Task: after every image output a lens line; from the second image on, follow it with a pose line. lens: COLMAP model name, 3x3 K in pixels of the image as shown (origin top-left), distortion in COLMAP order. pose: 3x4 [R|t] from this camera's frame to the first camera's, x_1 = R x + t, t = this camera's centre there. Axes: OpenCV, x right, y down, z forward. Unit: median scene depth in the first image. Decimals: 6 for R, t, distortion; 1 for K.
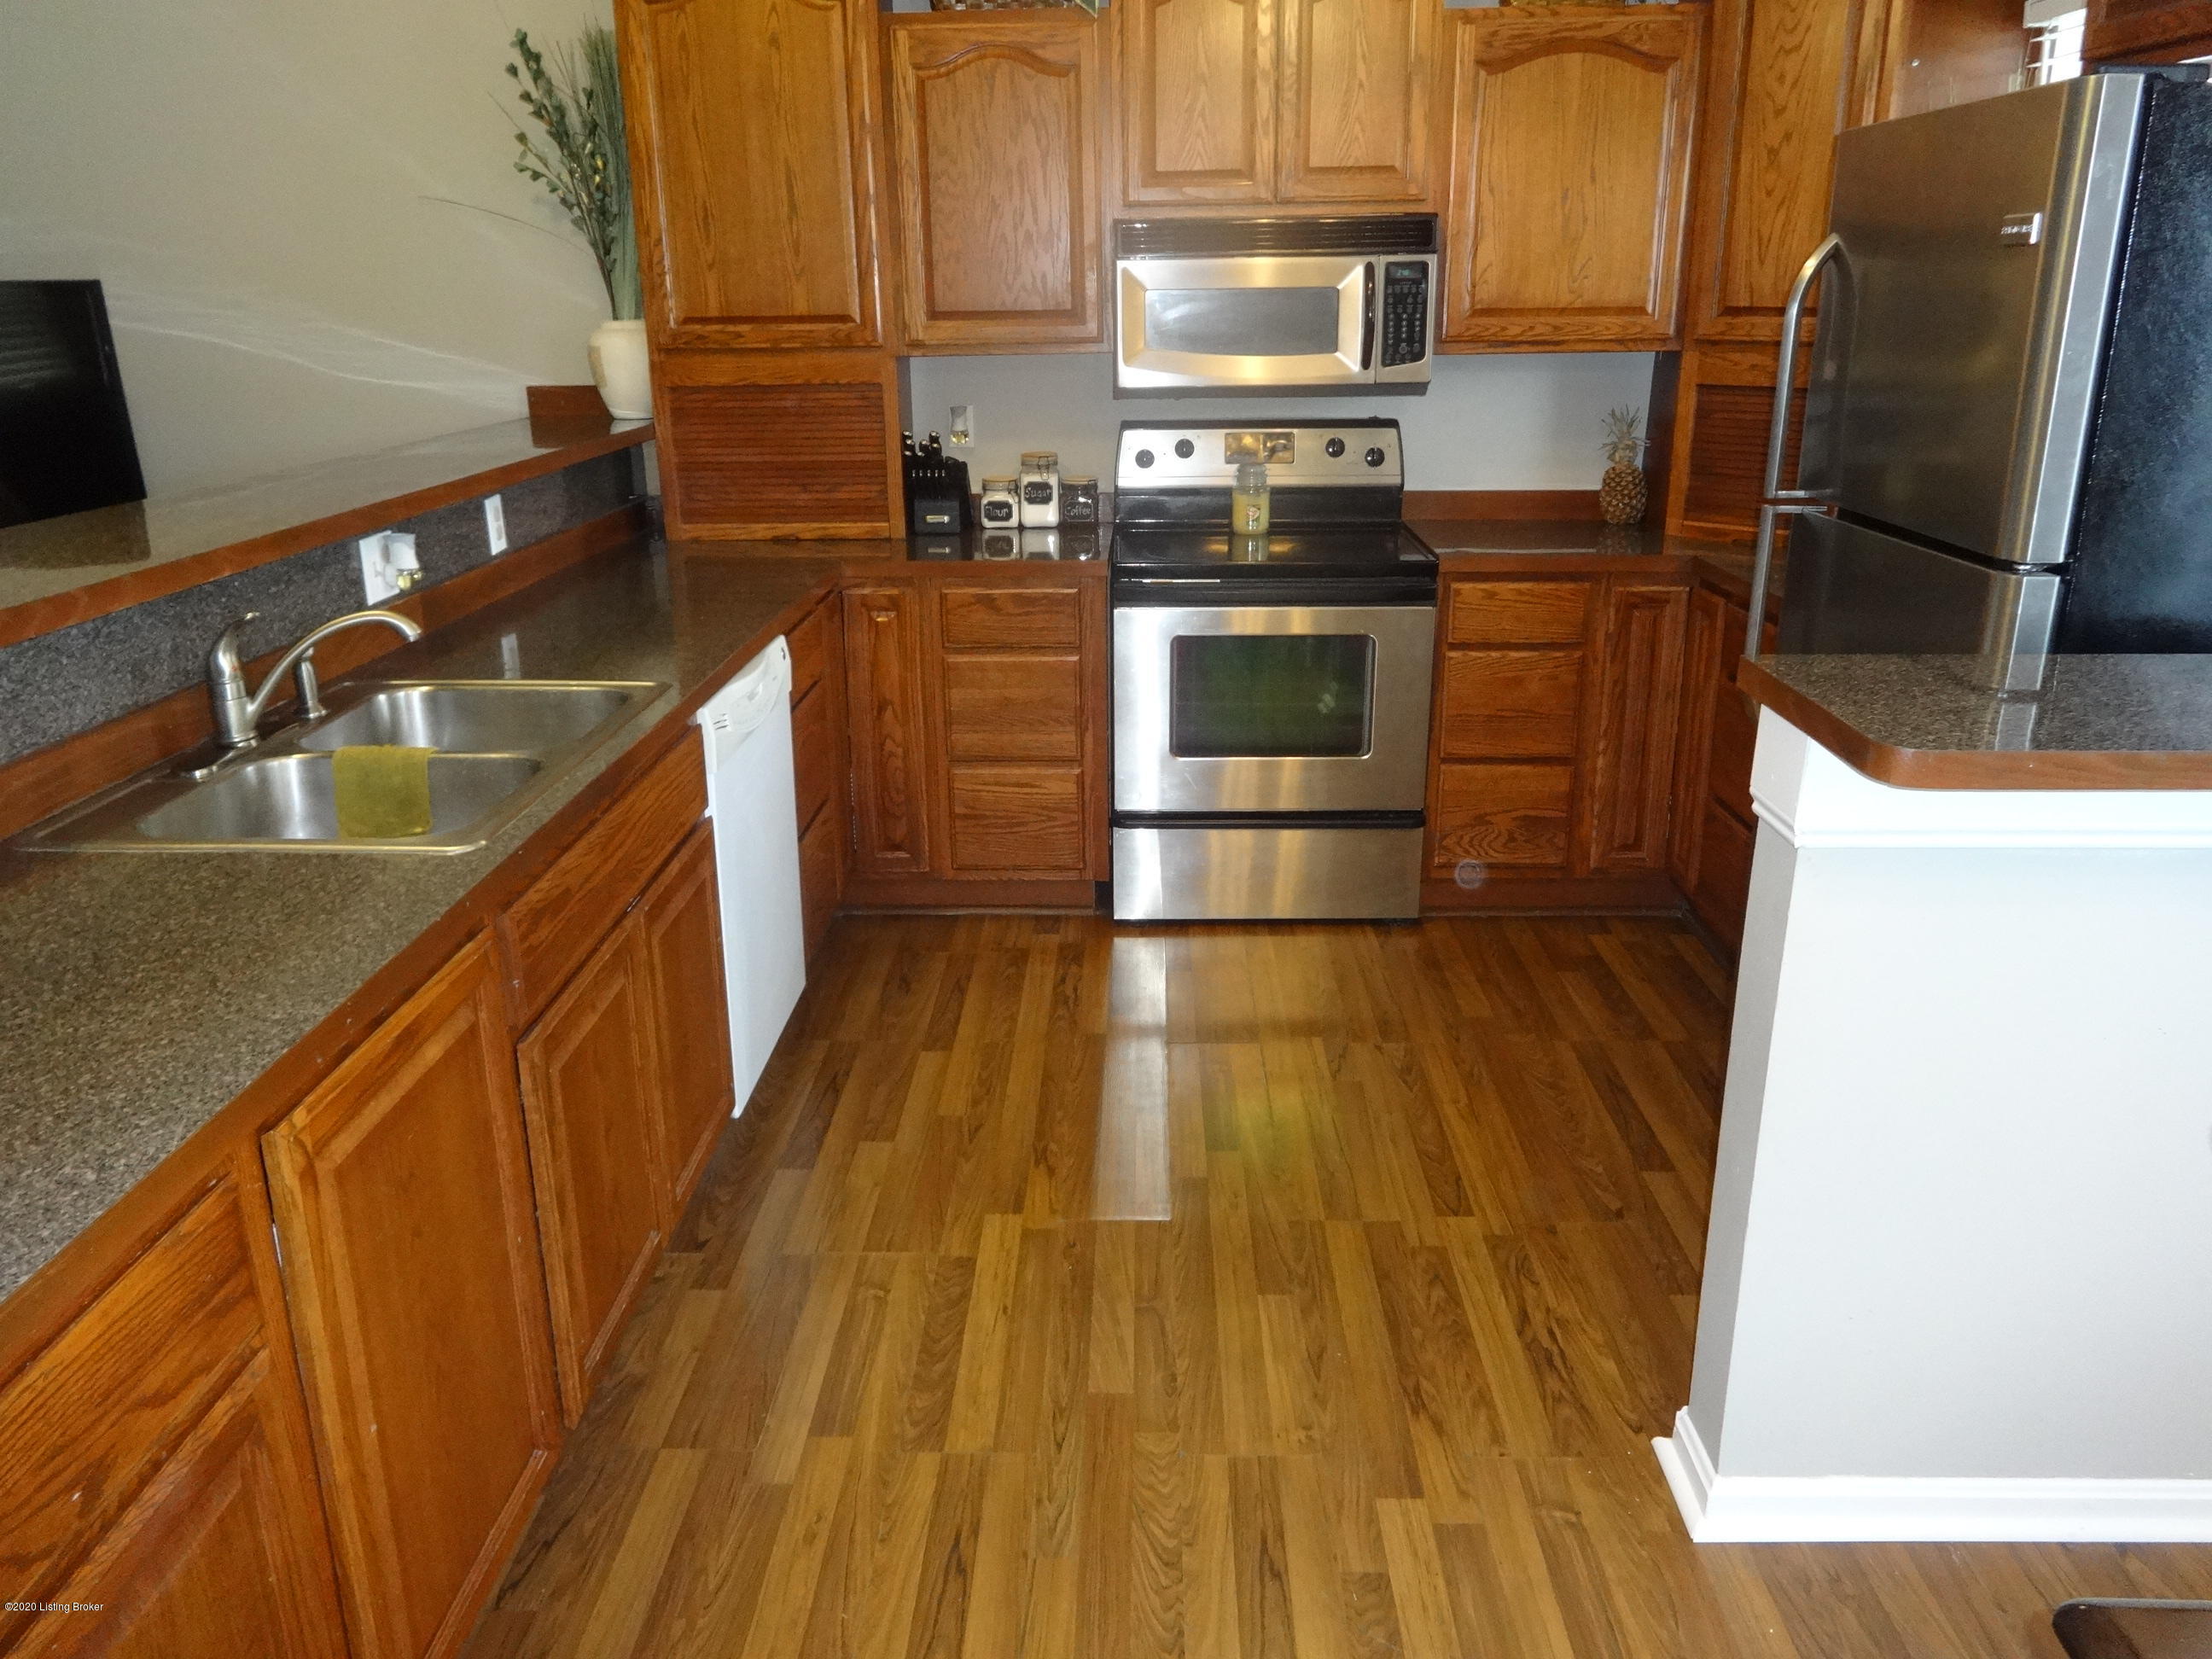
lens RADIAL K [[1670.6, 0, 1106.0], [0, 1670.6, 817.9], [0, 0, 1]] dist [0.007001, -0.005229]
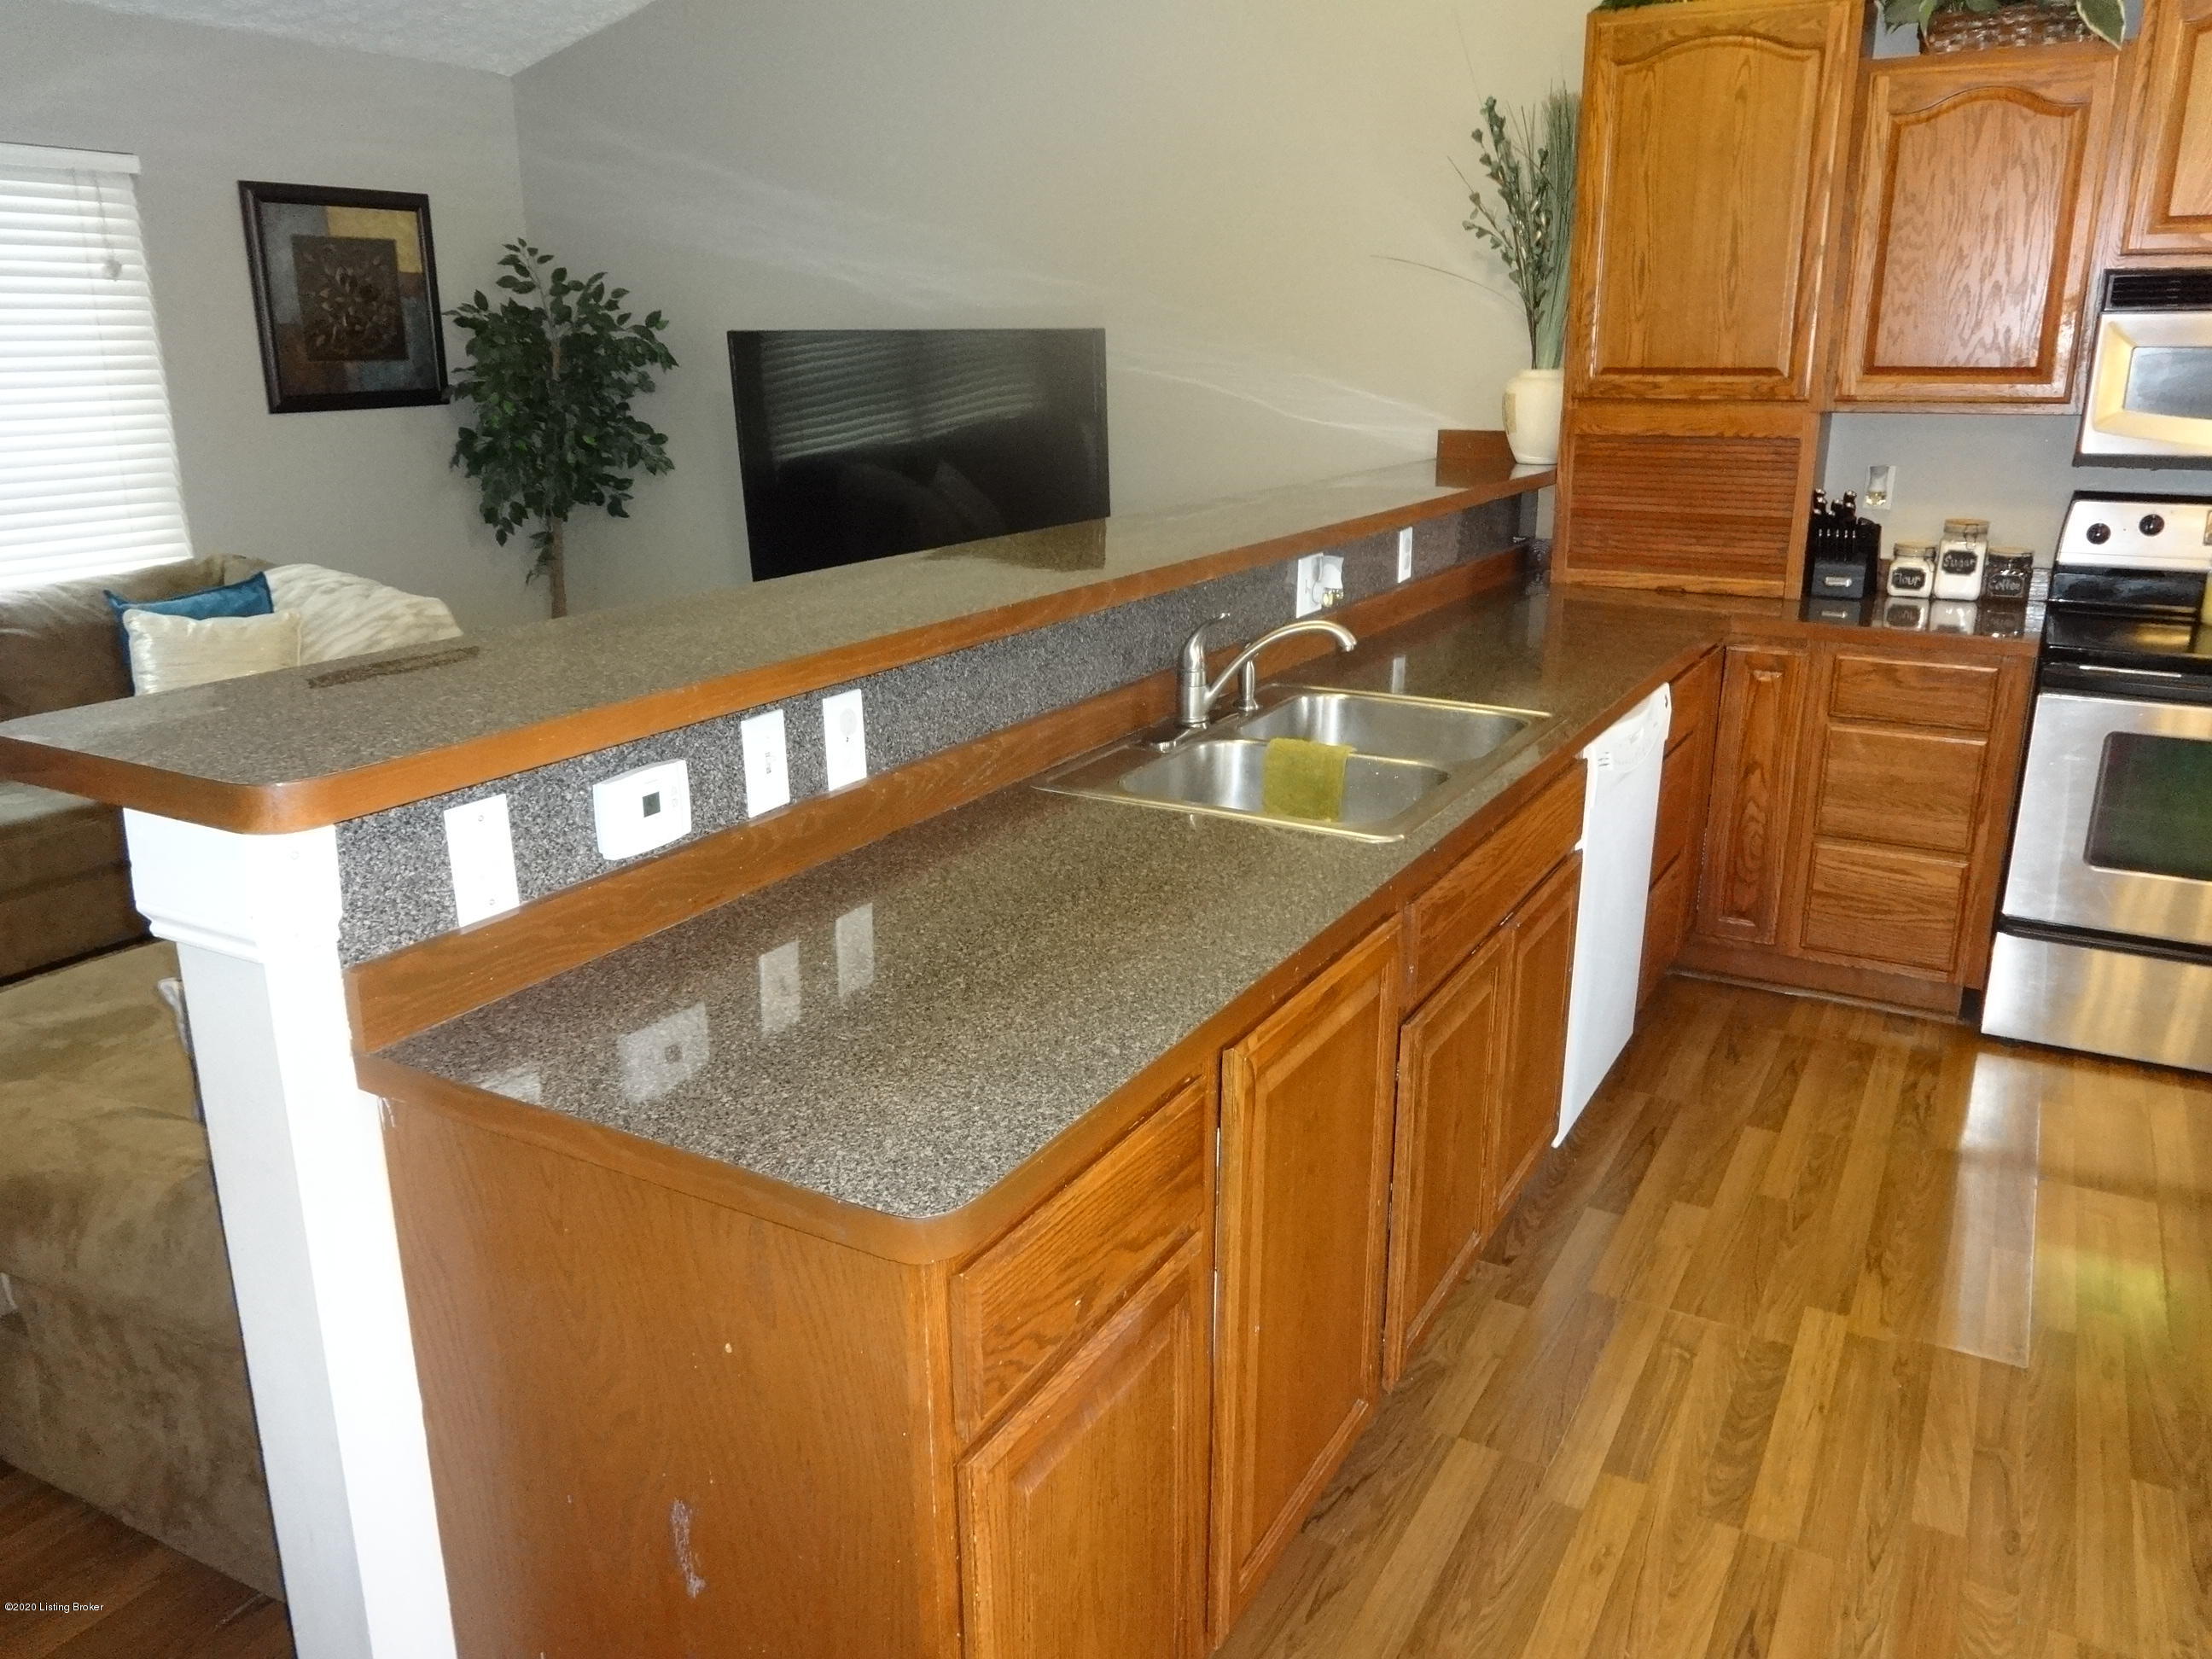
lens RADIAL K [[1670.6, 0, 1106.0], [0, 1670.6, 817.9], [0, 0, 1]] dist [0.007001, -0.005229]
pose [[0.884641, 0.139165, -0.445020, -0.029156], [-0.151969, 0.988361, 0.006983, 0.012102], [0.440812, 0.061451, 0.895494, -0.033273]]
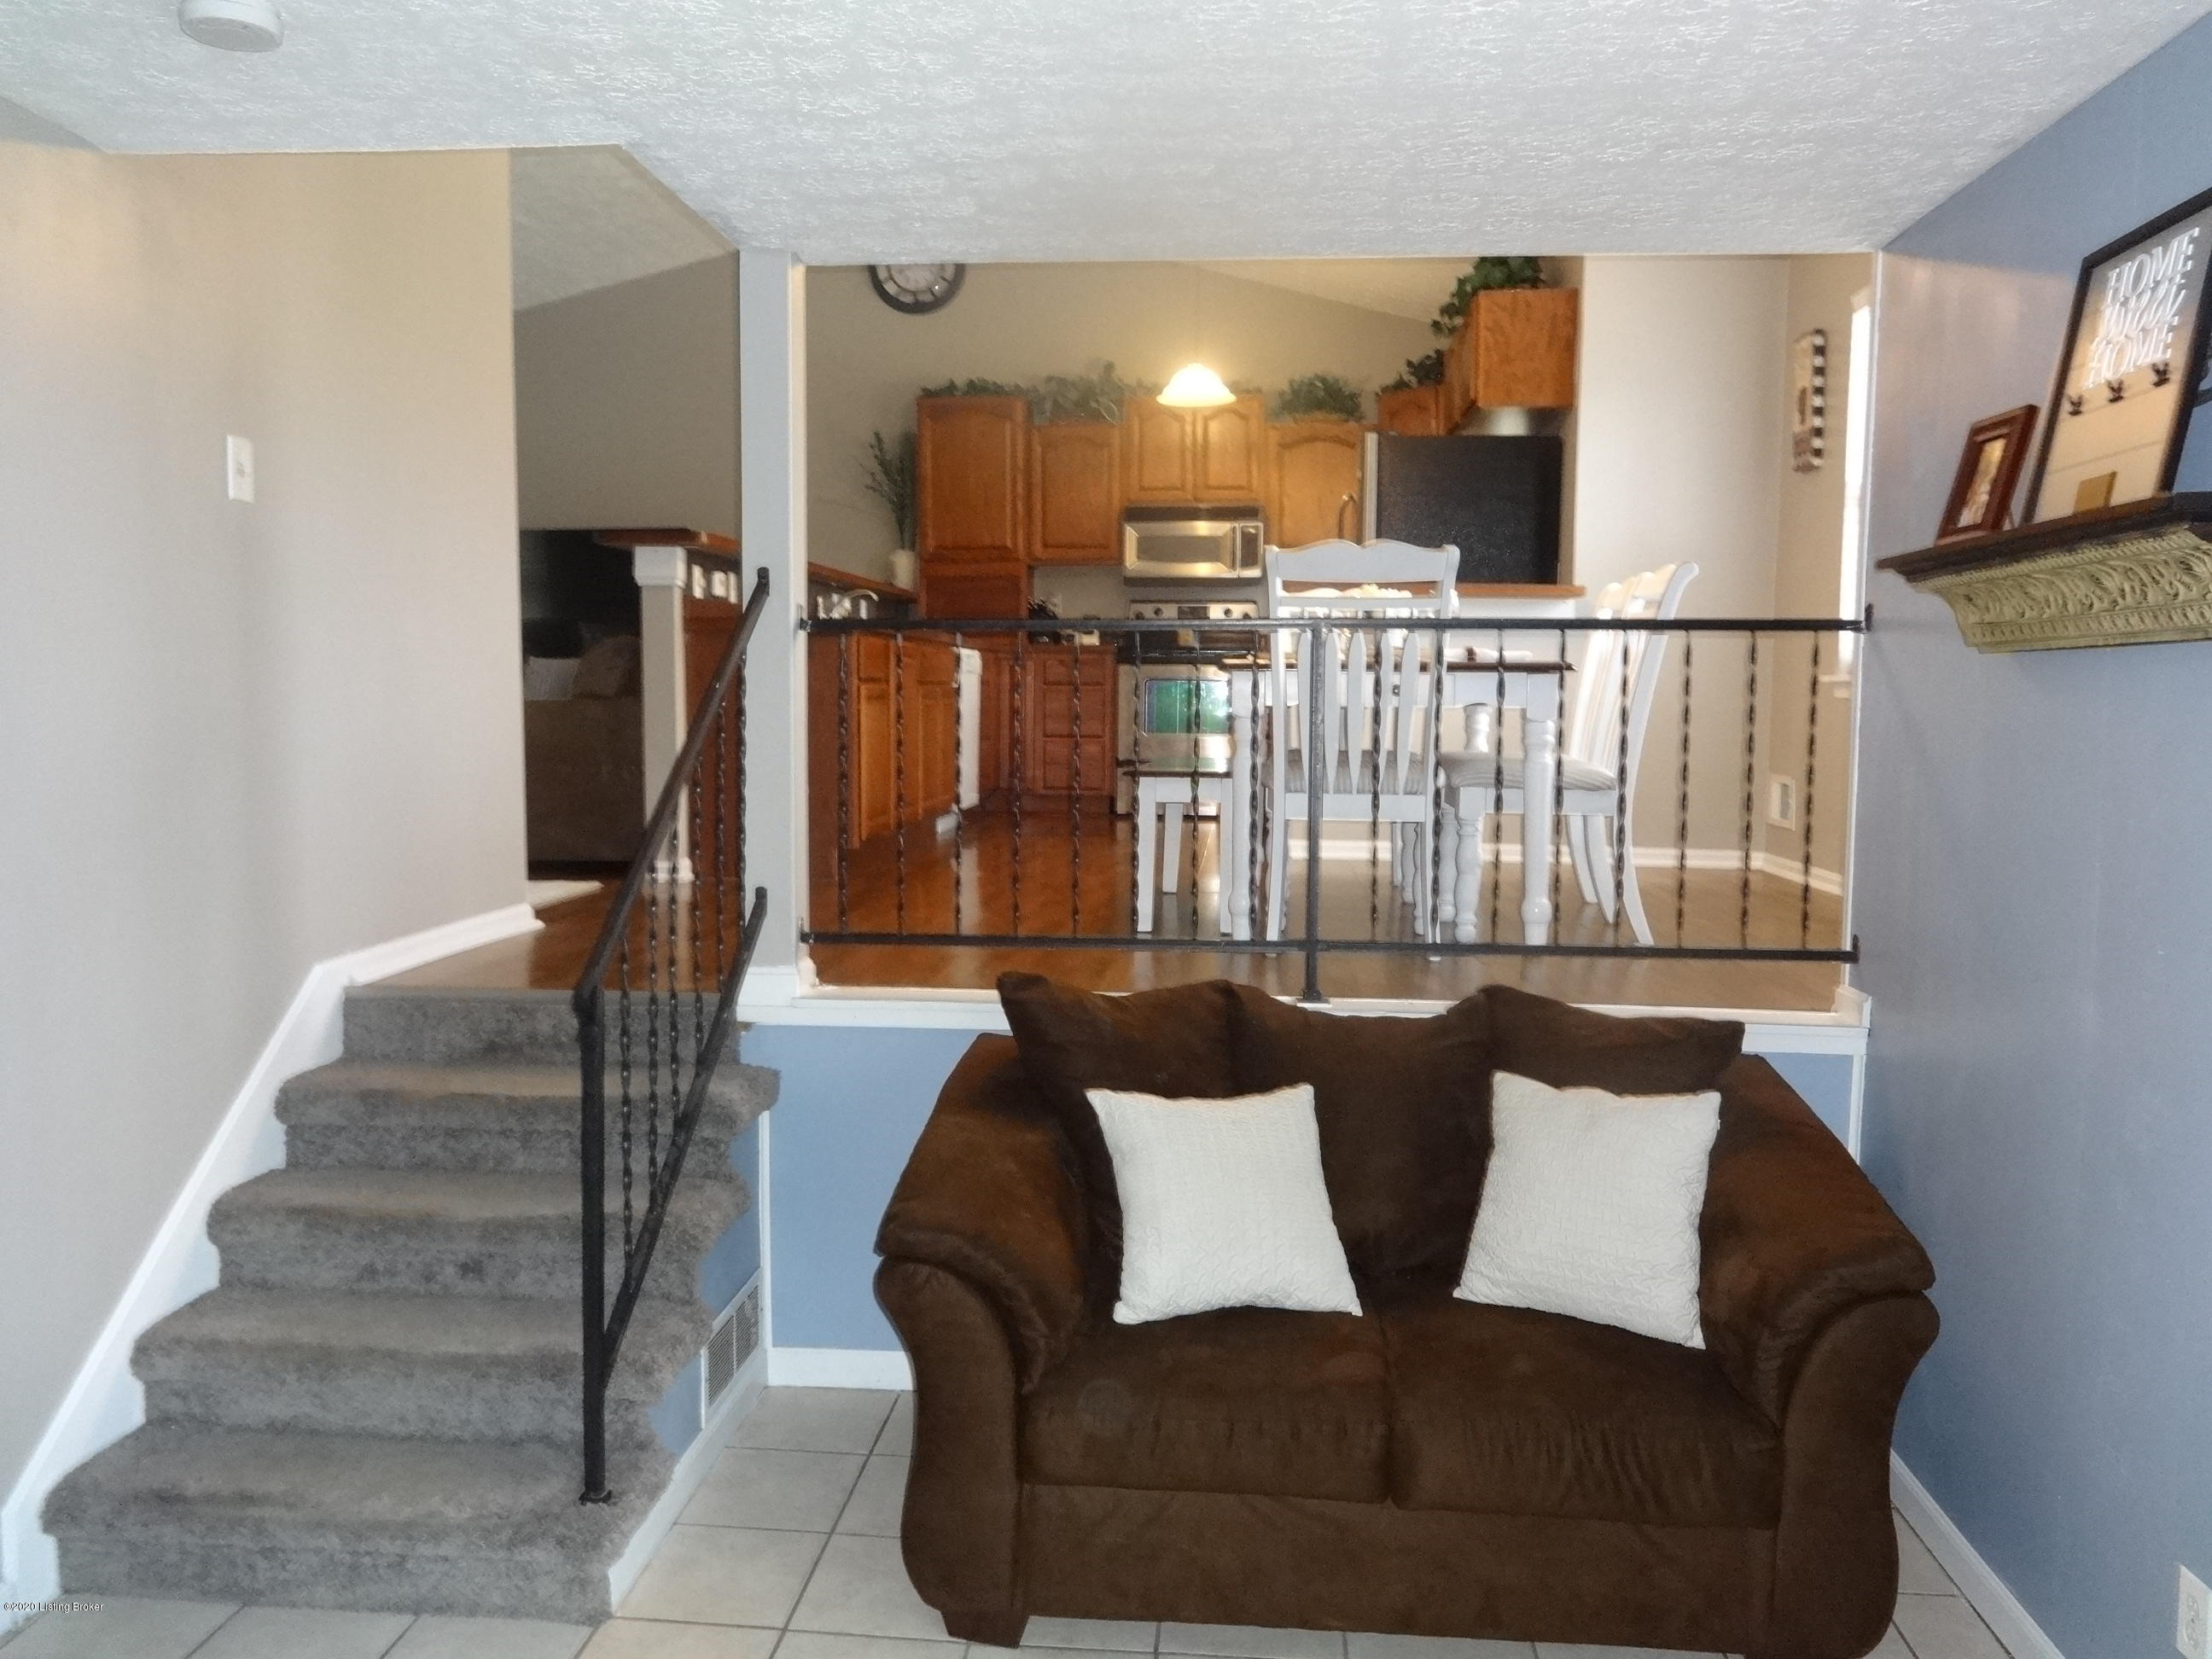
lens RADIAL K [[1648.8, 0, 1104.8], [0, 1648.8, 821.0], [0, 0, 1]] dist [-0.004016, 0.001189]
pose [[0.997915, 0.021459, -0.060869, 0.126368], [-0.035219, 0.971370, -0.234945, 0.599313], [0.054085, 0.236599, 0.970101, -1.108303]]
